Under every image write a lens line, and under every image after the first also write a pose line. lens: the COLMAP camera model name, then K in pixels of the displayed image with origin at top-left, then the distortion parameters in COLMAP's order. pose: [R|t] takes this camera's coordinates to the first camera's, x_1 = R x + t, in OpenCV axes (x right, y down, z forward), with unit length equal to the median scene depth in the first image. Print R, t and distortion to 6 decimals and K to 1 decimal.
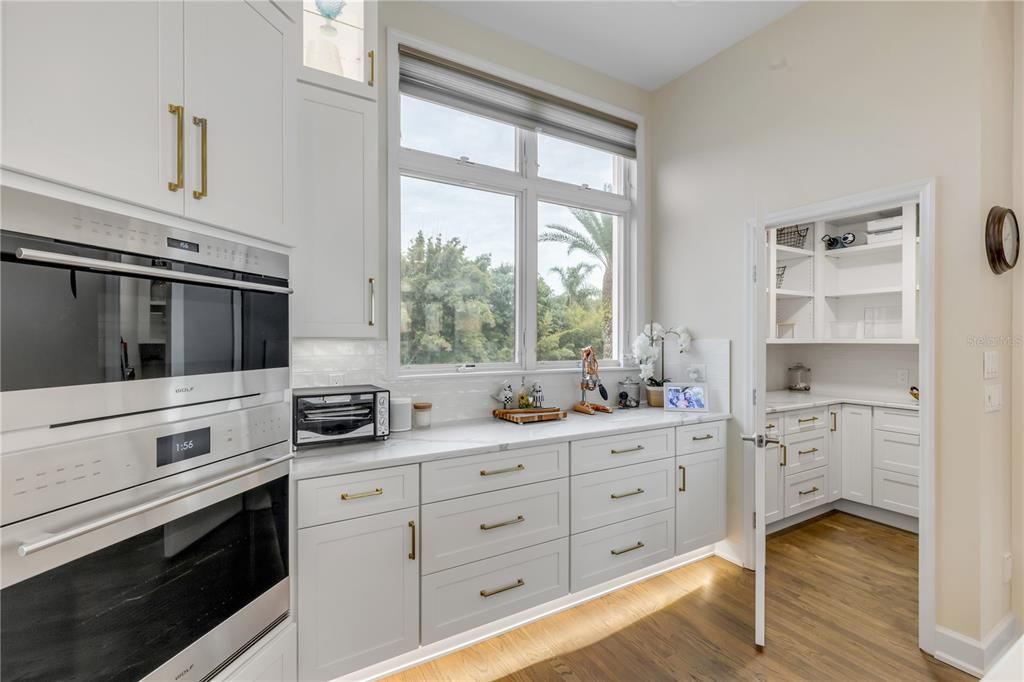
lens RADIAL K [[464.2, 0, 512.0], [0, 464.2, 341.0], [0, 0, 1]] dist [0.006811, -0.001359]
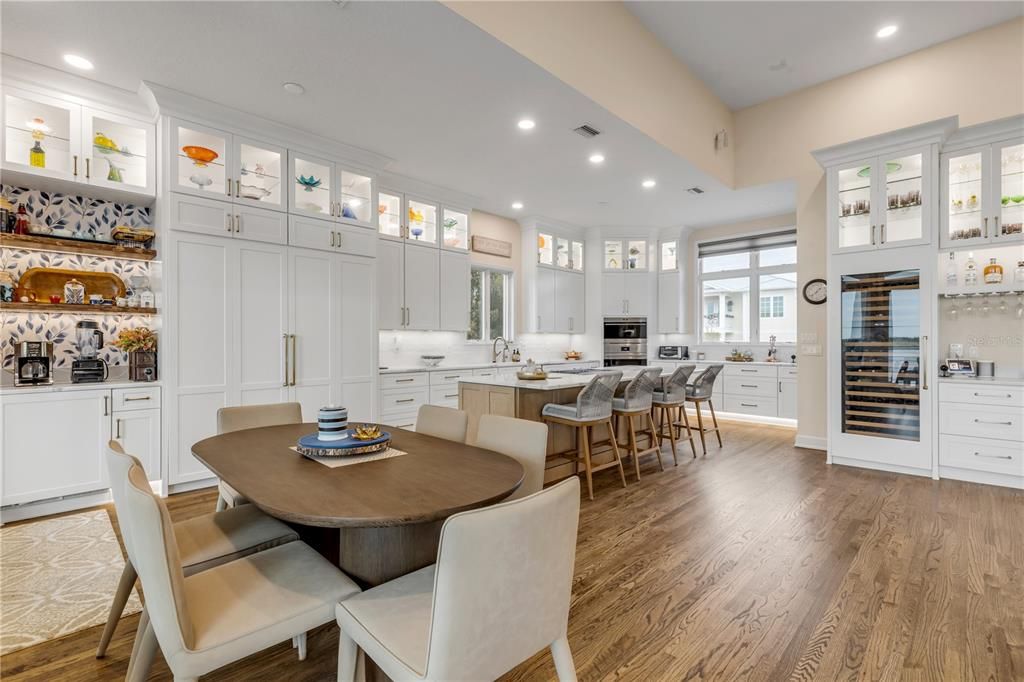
lens RADIAL K [[464.2, 0, 510.1], [0, 464.2, 341.3], [0, 0, 1]] dist [0.004991, -0.000208]
pose [[0.243037, -0.001646, -0.970016, 2.589654], [-0.002267, 0.999995, -0.002264, 0.060078], [0.970014, 0.002749, 0.243032, -1.091810]]
